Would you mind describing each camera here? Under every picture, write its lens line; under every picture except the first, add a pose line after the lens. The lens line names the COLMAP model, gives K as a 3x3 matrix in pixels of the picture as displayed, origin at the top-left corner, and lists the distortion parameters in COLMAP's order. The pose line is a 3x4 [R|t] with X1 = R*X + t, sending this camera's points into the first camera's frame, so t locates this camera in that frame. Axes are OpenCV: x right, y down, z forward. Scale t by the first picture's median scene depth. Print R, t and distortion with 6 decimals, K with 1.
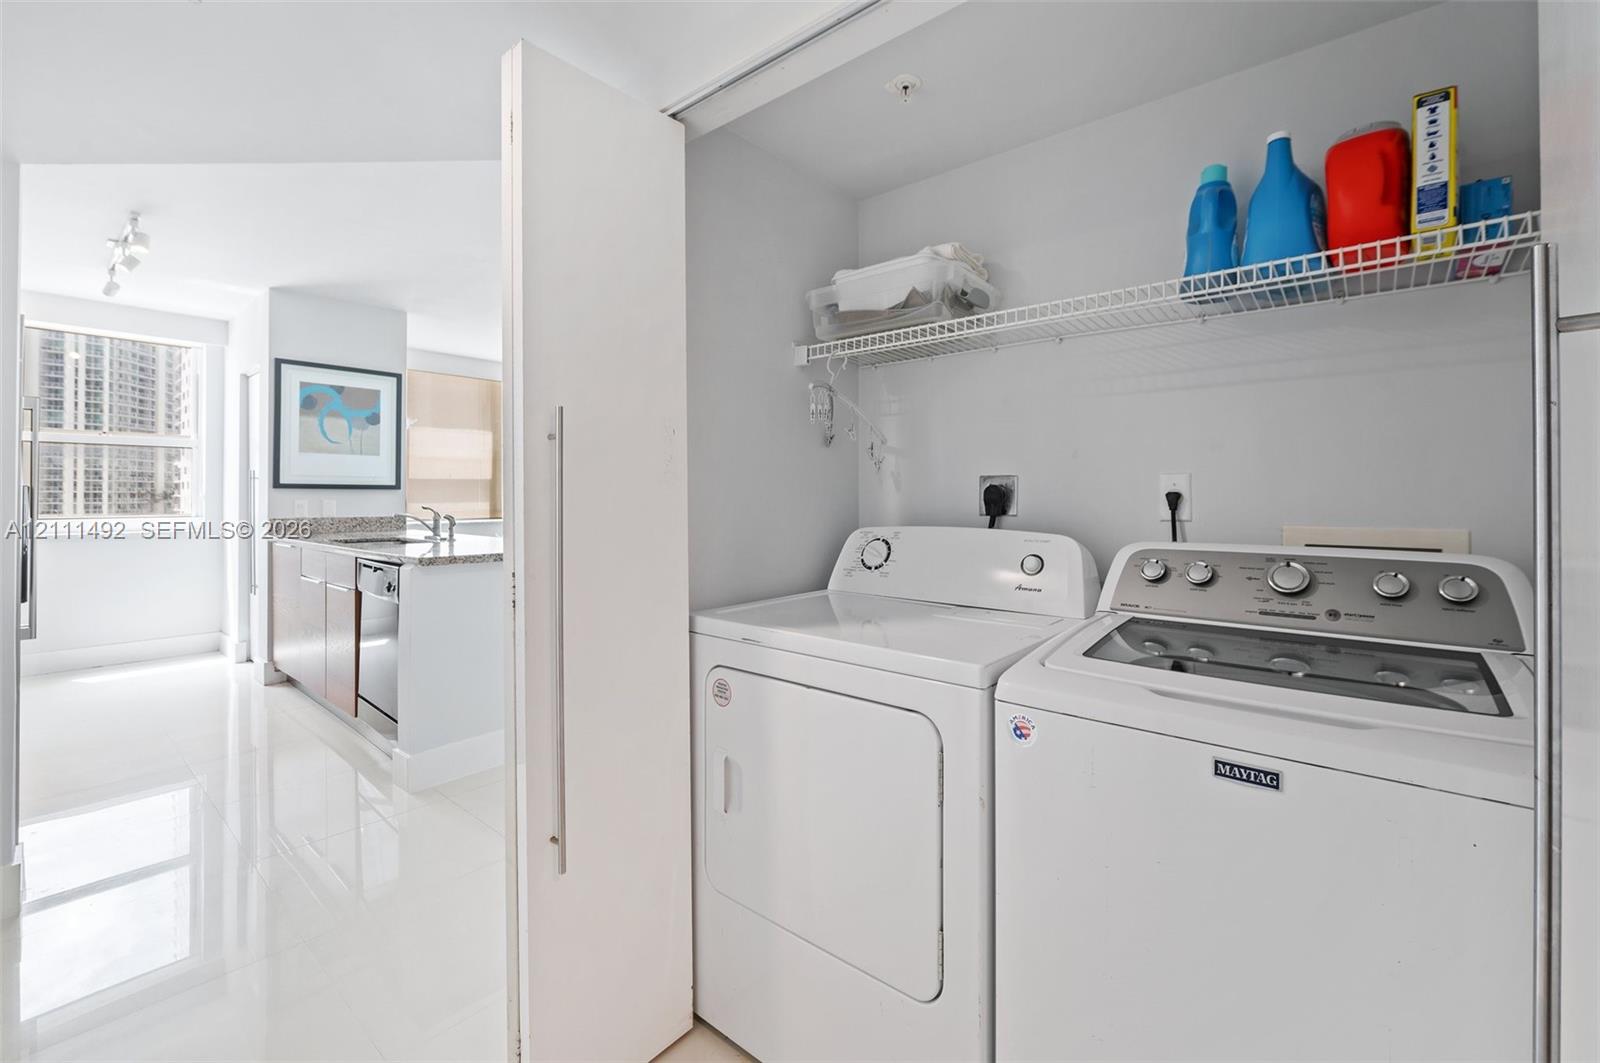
lens RADIAL K [[693.2, 0, 820.5], [0, 693.2, 490.0], [0, 0, 1]] dist [-0.002105, 0.000573]
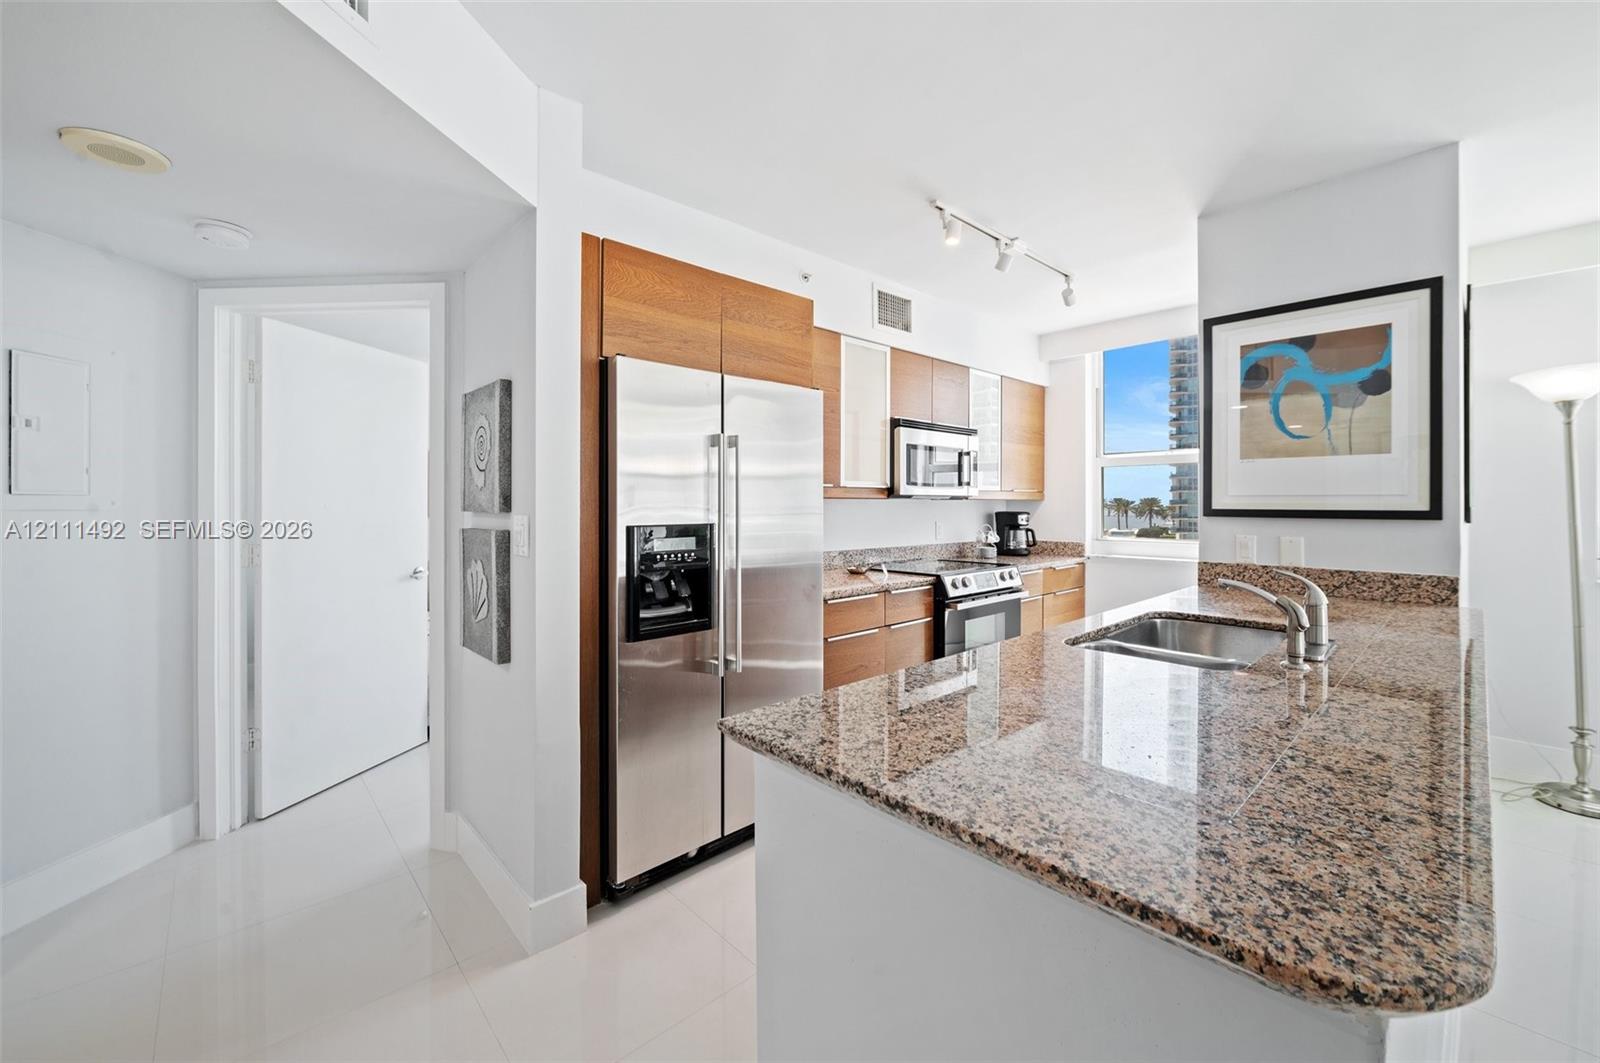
lens RADIAL K [[643.9, 0, 798.9], [0, 643.9, 506.9], [0, 0, 1]] dist [-0.007632, 0.000259]
pose [[-0.134727, 0.004823, -0.990871, -0.113291], [0.010444, 0.999940, 0.003447, -0.016133], [0.990828, -0.009884, -0.134769, 0.640153]]
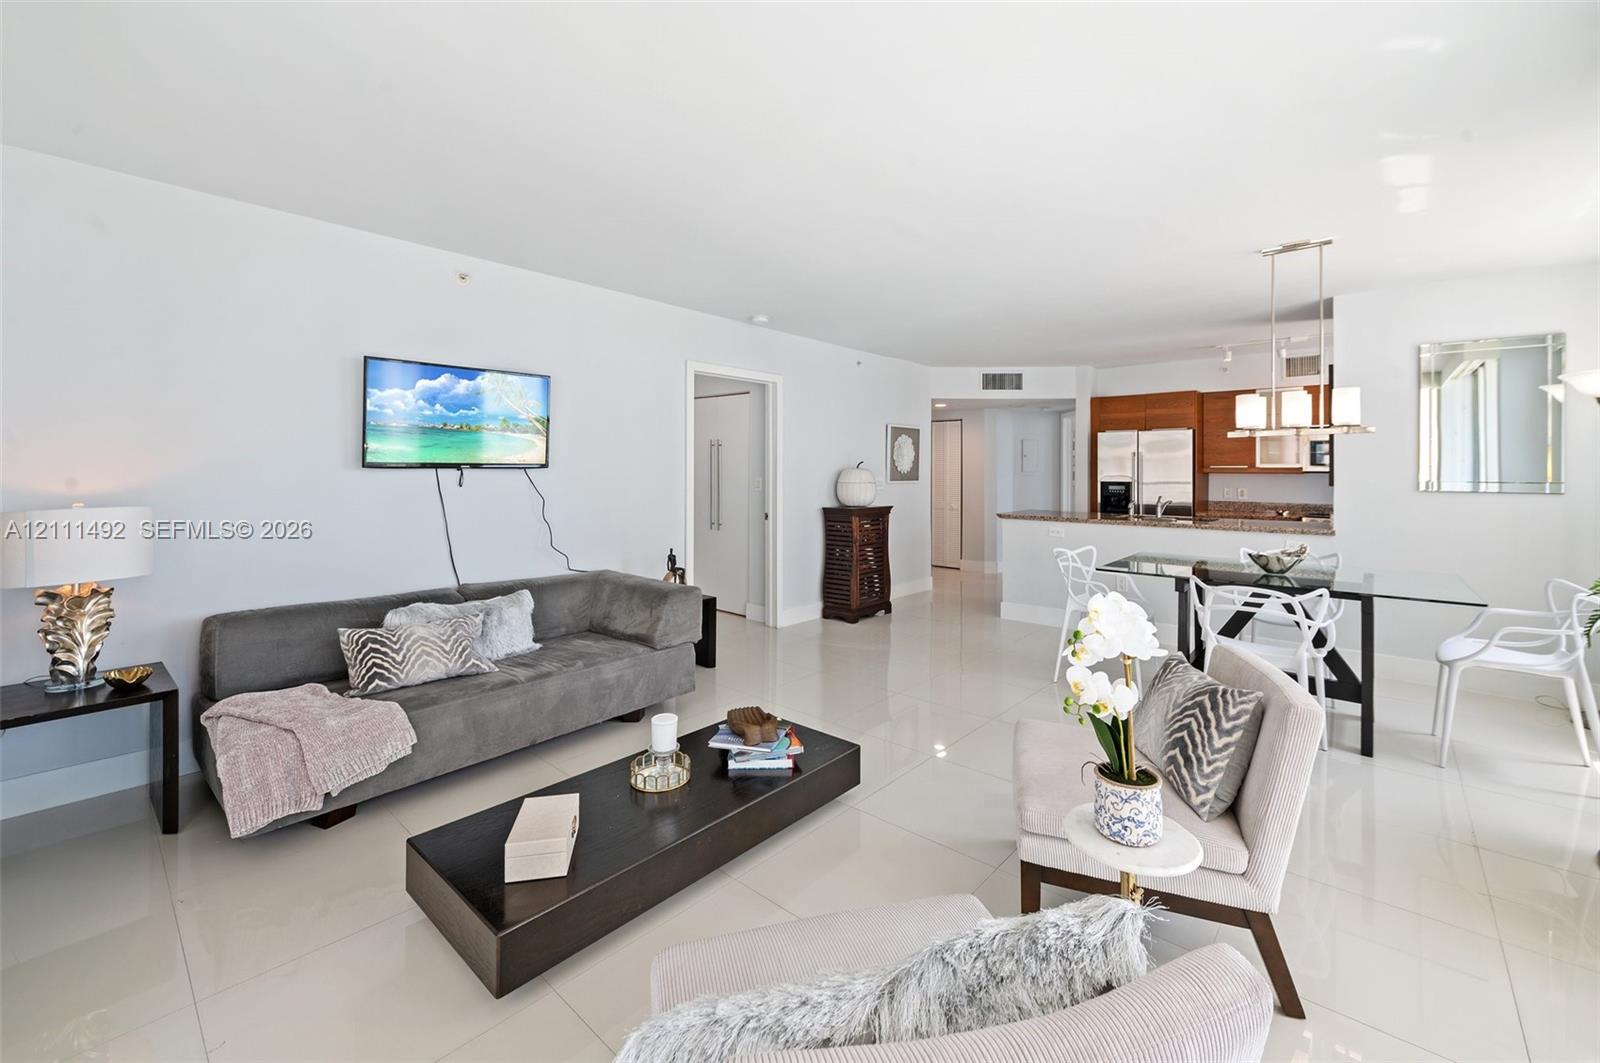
lens RADIAL K [[643.9, 0, 818.8], [0, 643.9, 465.0], [0, 0, 1]] dist [-0.007632, 0.000259]
pose [[-0.999435, -0.005884, 0.033098, 0.061732], [-0.006482, 0.999817, -0.017994, -0.011473], [-0.032986, -0.018199, -0.999290, 1.913623]]
